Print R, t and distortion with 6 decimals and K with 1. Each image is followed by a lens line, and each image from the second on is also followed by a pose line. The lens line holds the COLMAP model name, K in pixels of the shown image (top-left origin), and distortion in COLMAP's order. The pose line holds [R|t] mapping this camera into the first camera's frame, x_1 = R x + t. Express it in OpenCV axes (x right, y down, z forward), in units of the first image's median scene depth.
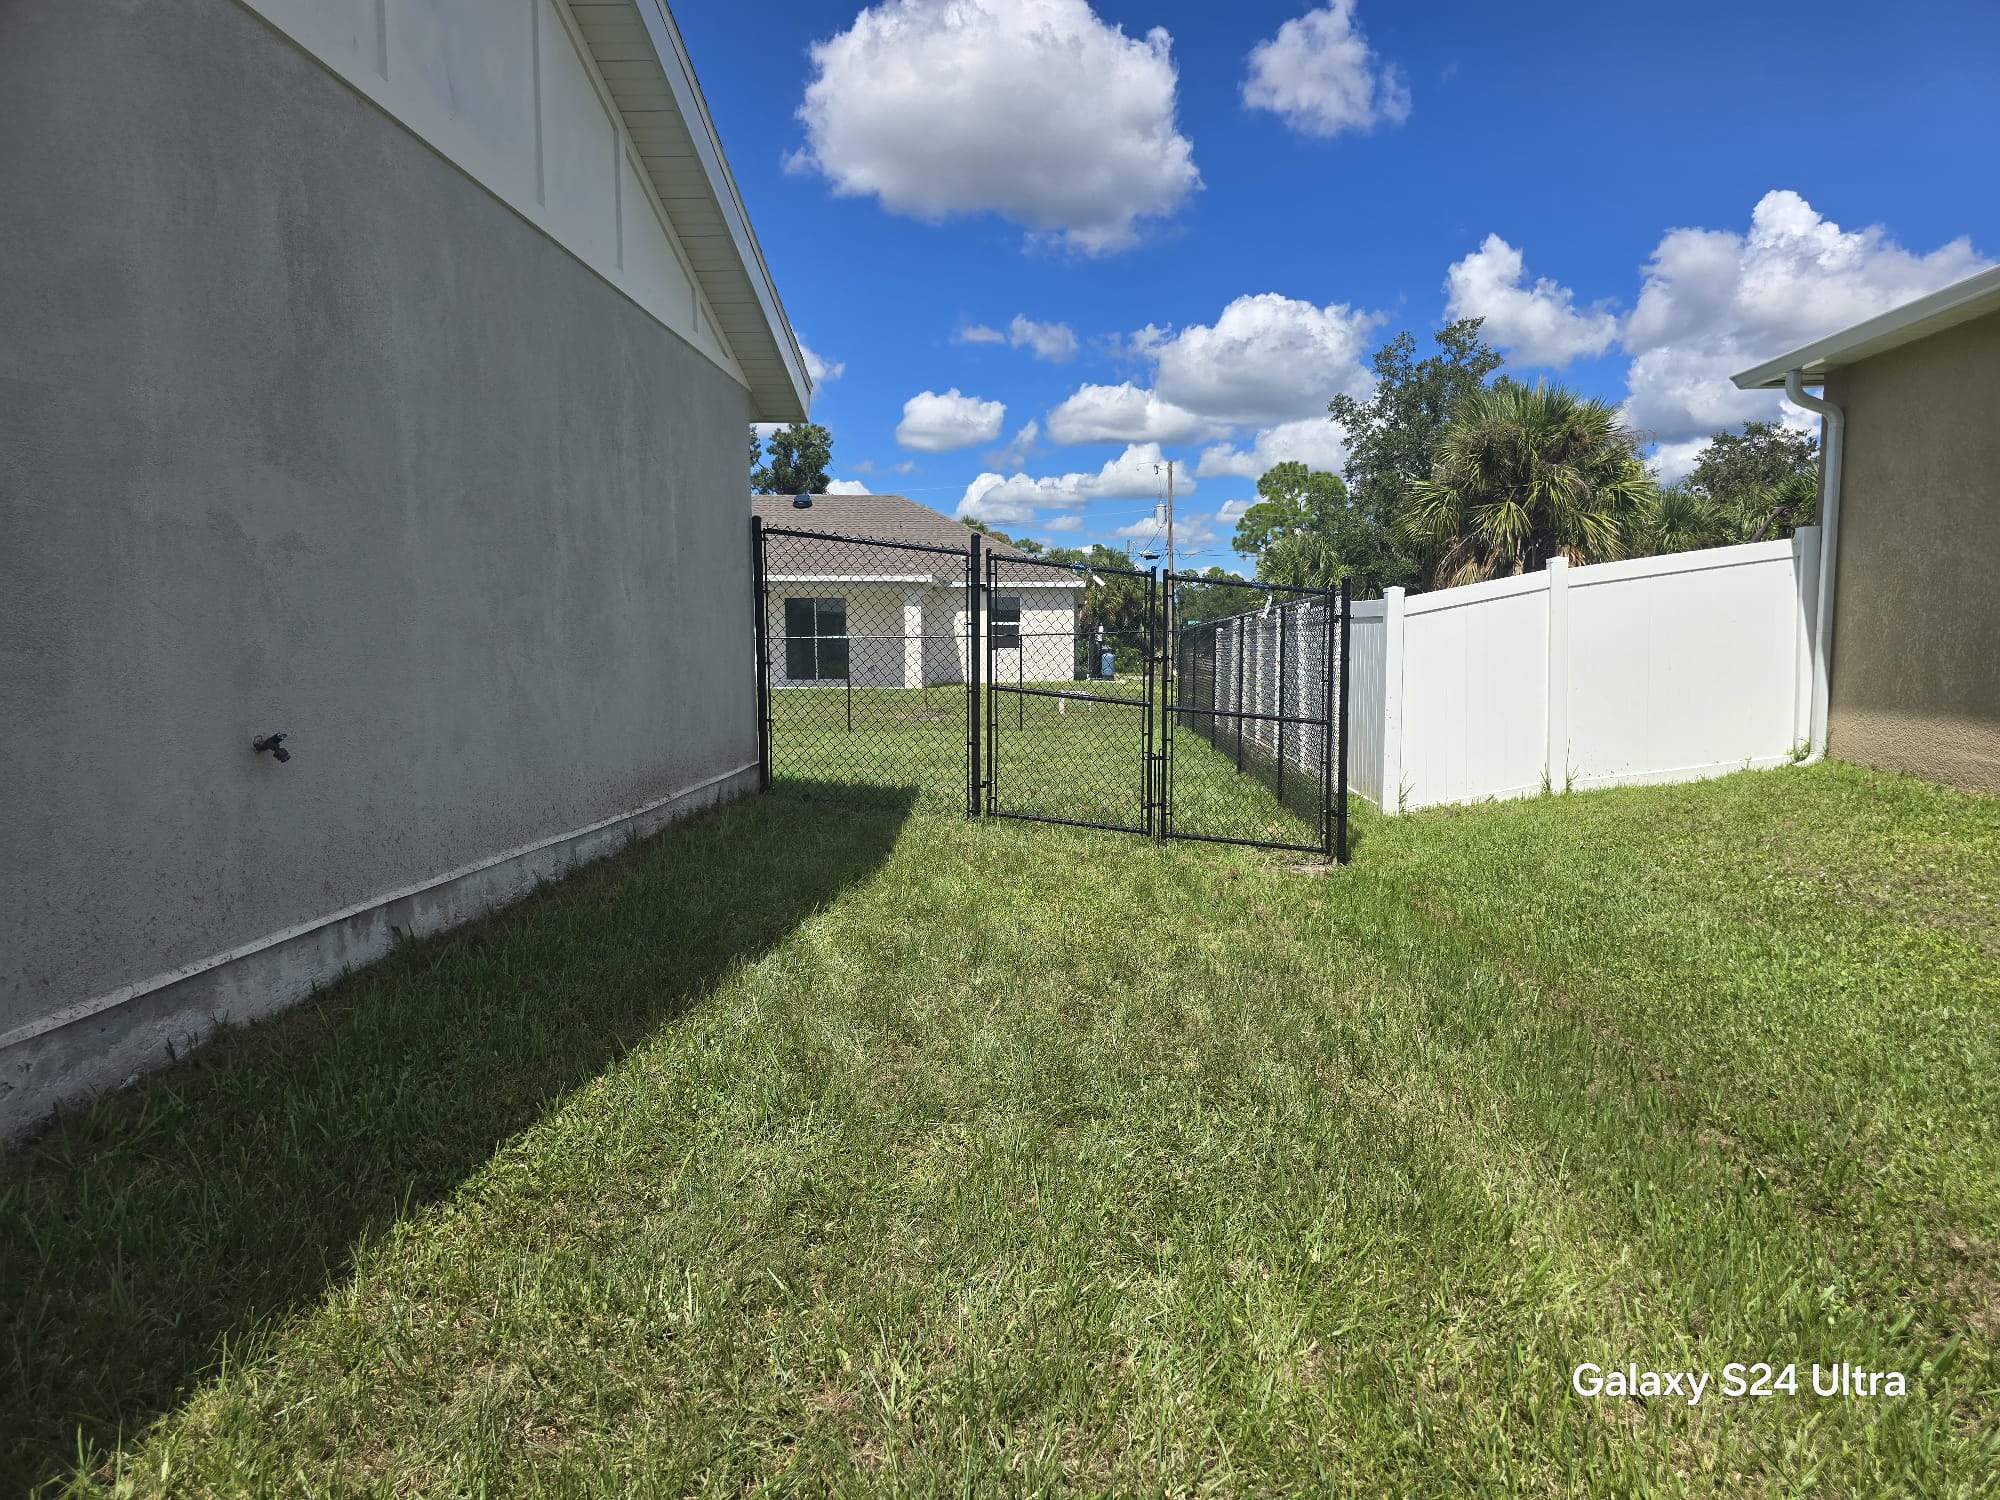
lens RADIAL K [[1383.4, 0, 1019.6], [0, 1383.4, 769.8], [0, 0, 1]] dist [0.071172, -0.093578]
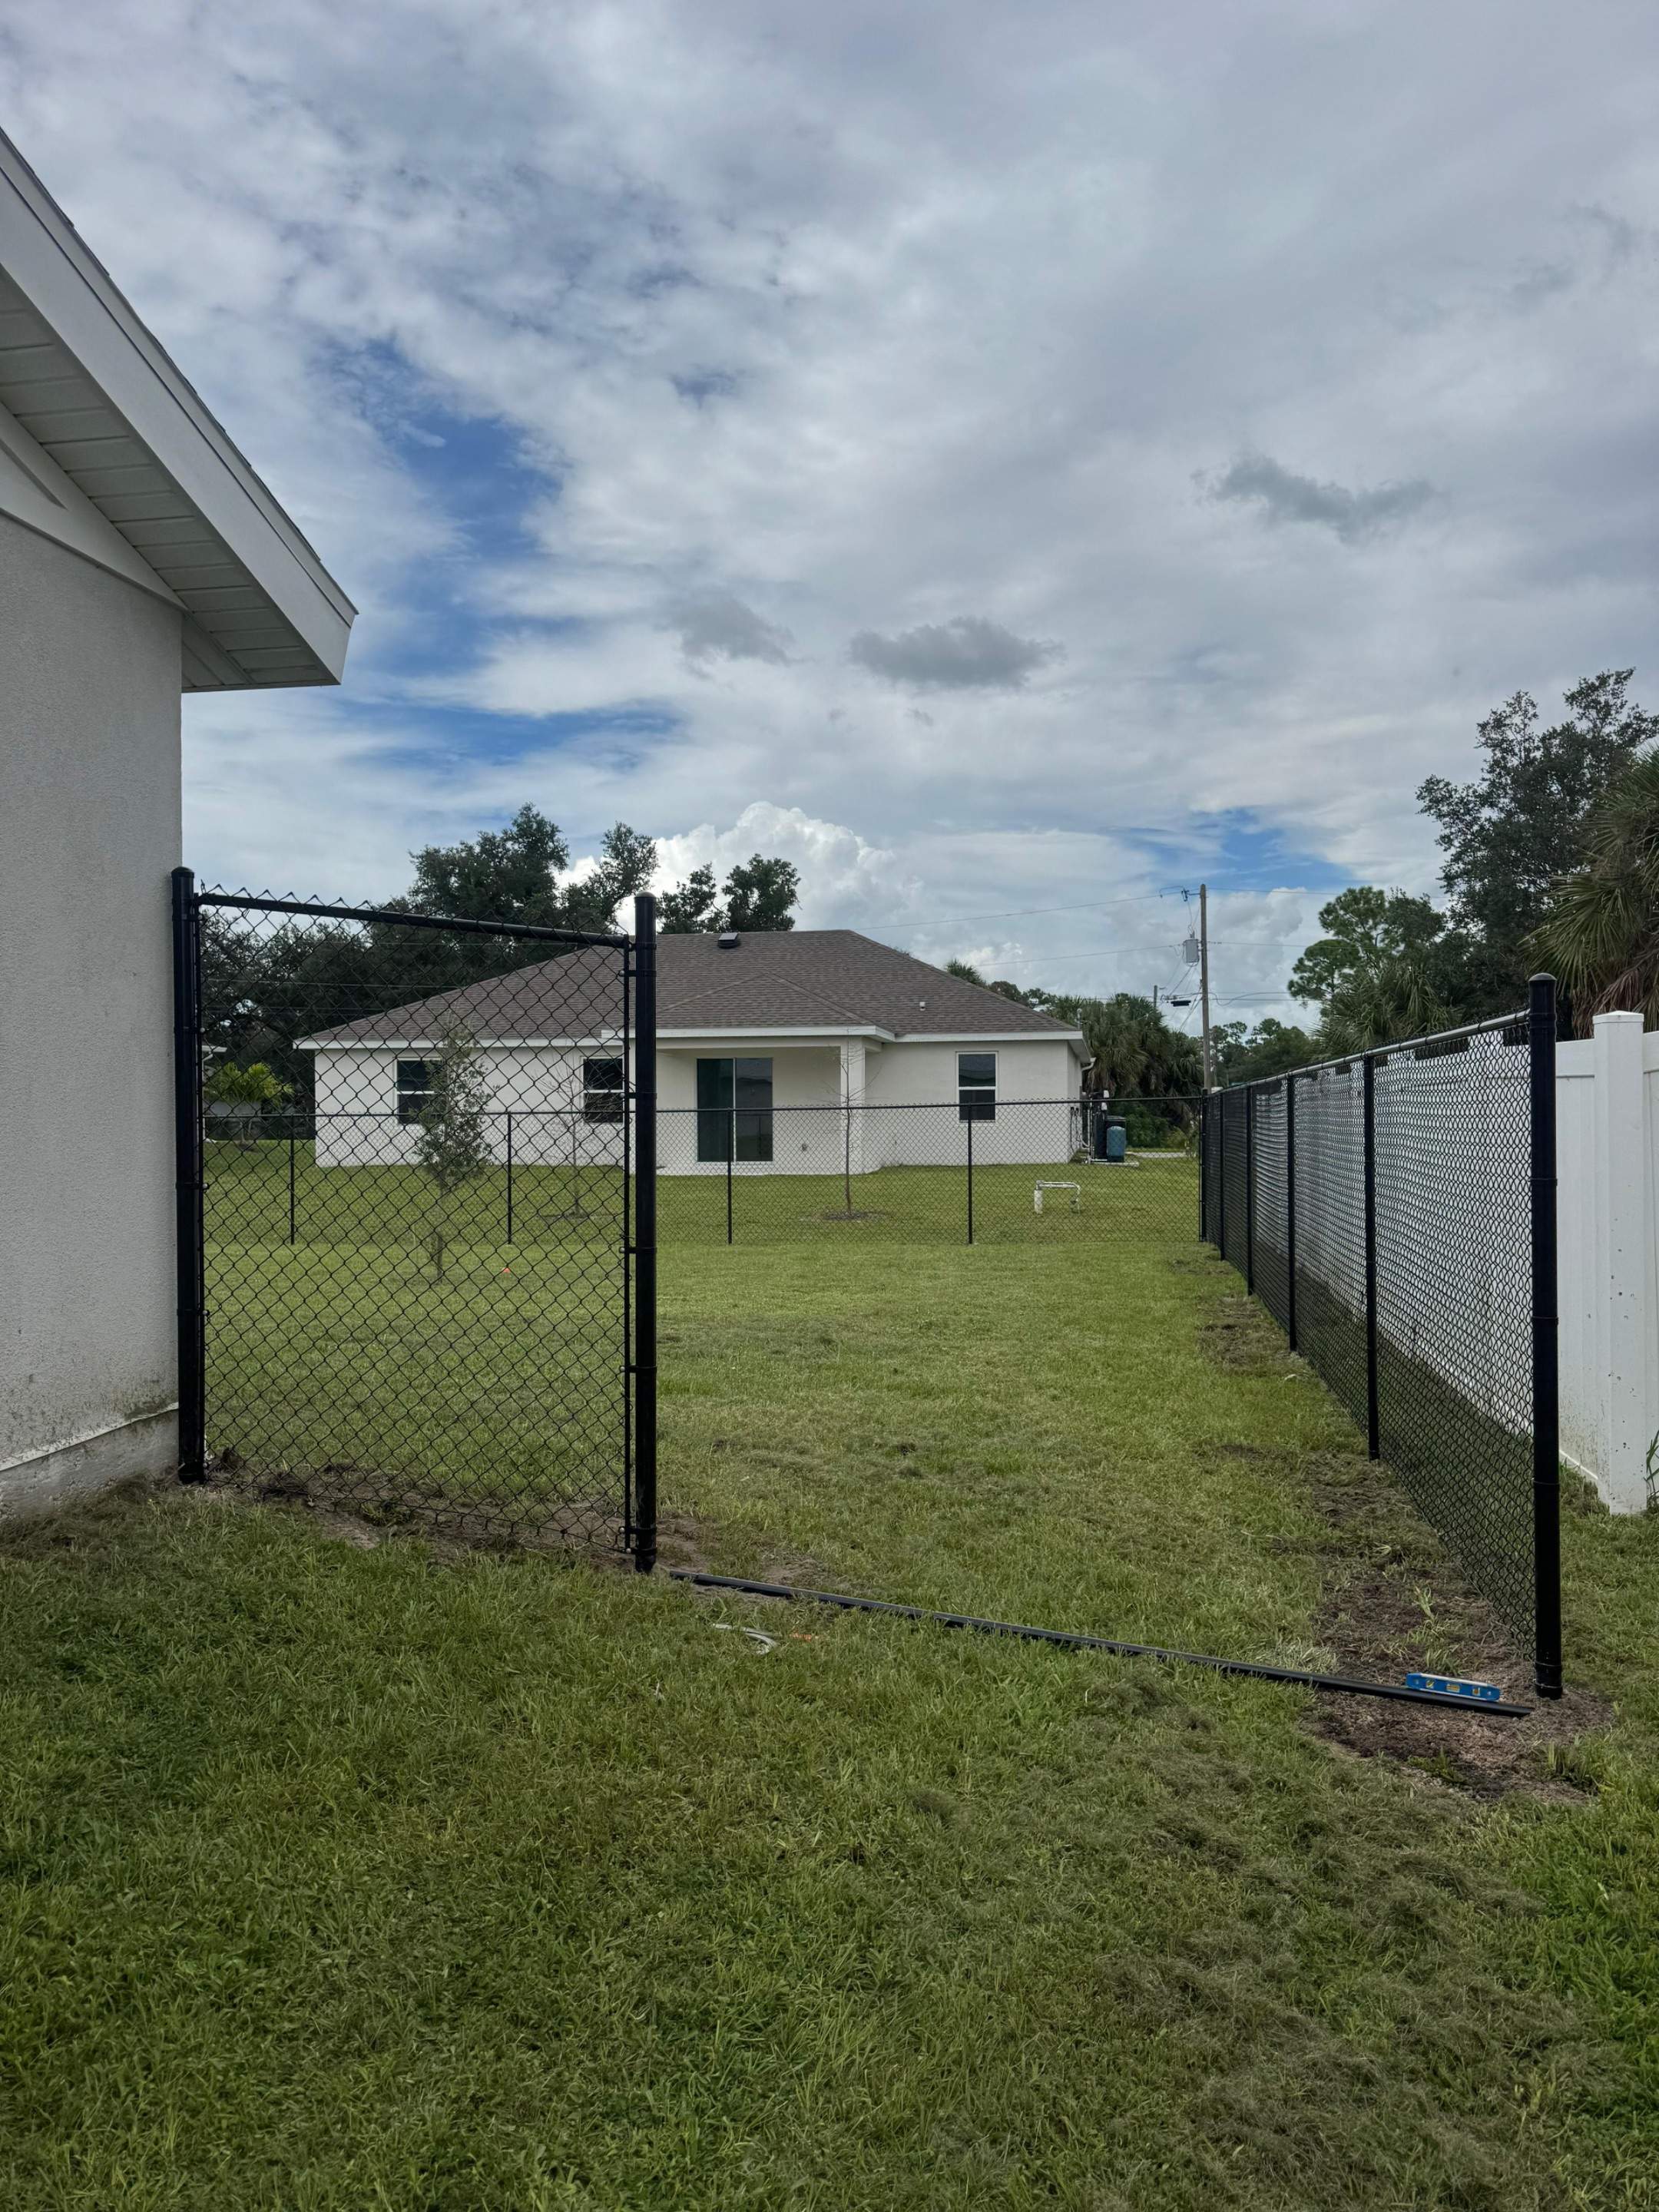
lens RADIAL K [[1577.7, 0, 813.3], [0, 1577.7, 1073.6], [0, 0, 1]] dist [0.169660, -0.322246]
pose [[0.990068, -0.007705, -0.140375, 0.020374], [-0.008364, 0.993500, -0.113525, -0.012317], [0.140337, 0.113572, 0.983568, 0.112993]]
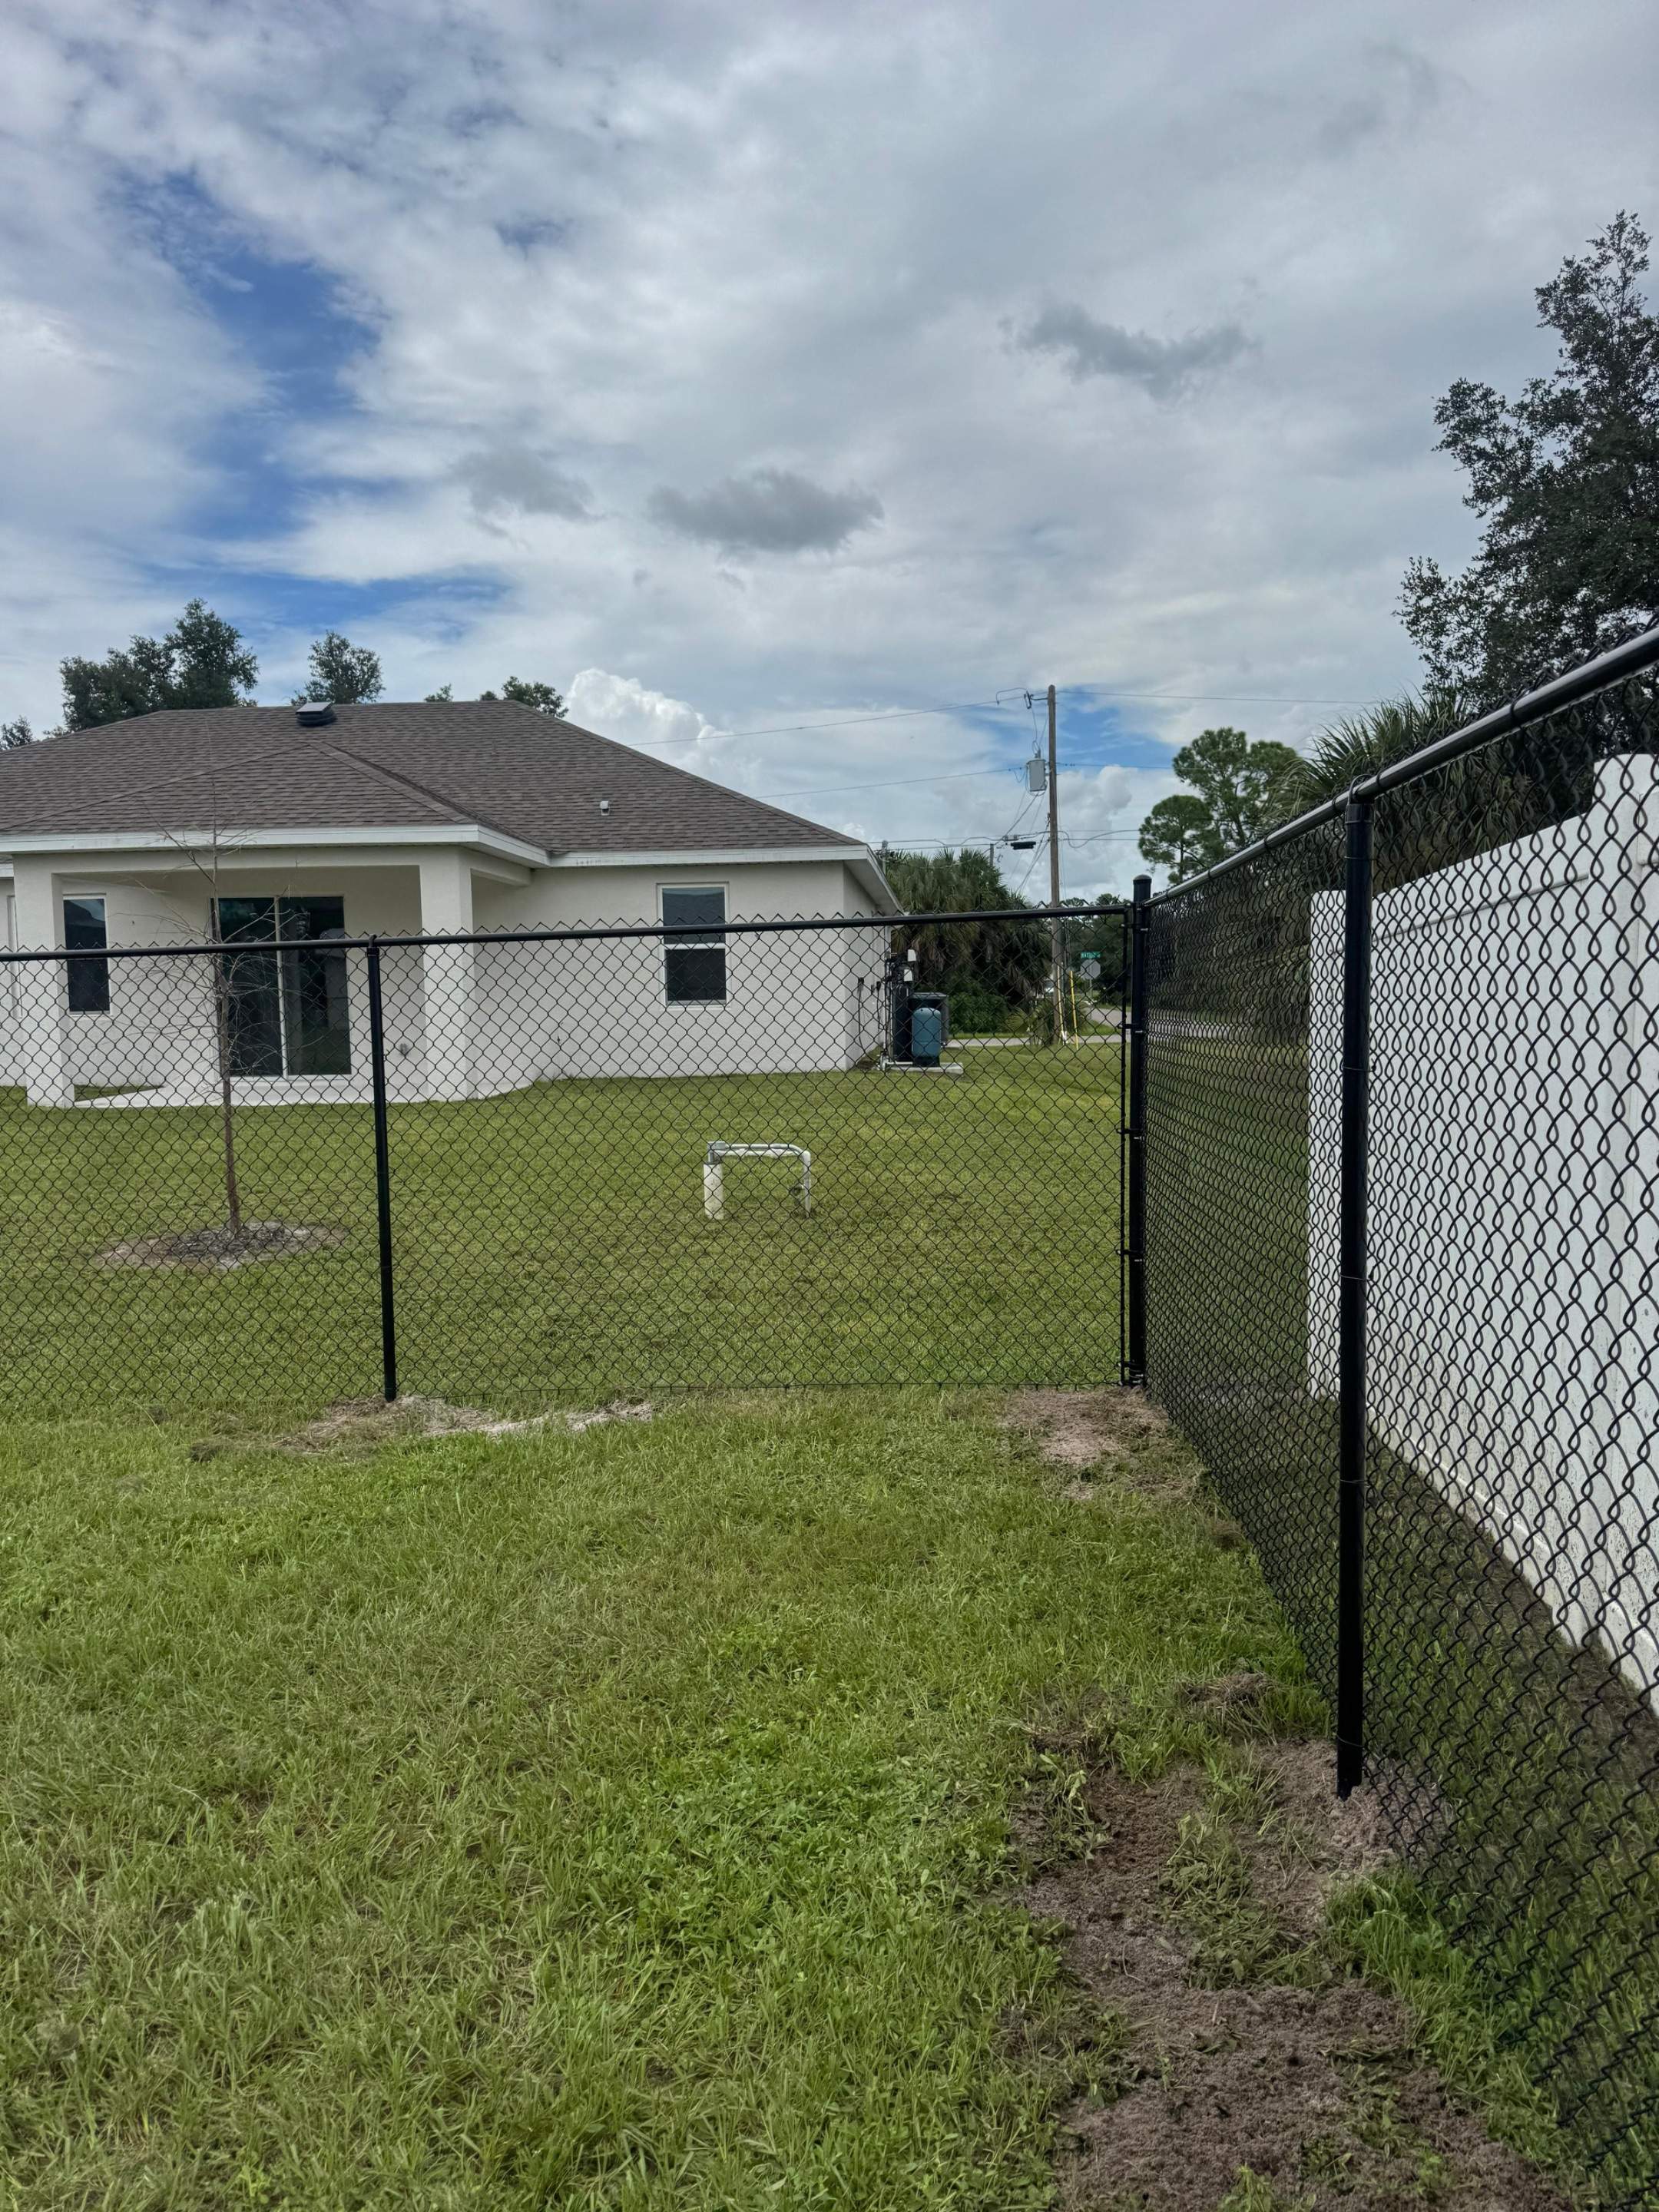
lens RADIAL K [[1525.7, 0, 802.7], [0, 1525.7, 1170.9], [0, 0, 1]] dist [0.067976, -0.071288]
pose [[0.998473, -0.013117, -0.053671, 0.044576], [0.014417, 0.999610, 0.023906, -0.038021], [0.053337, -0.024643, 0.998272, 0.434073]]
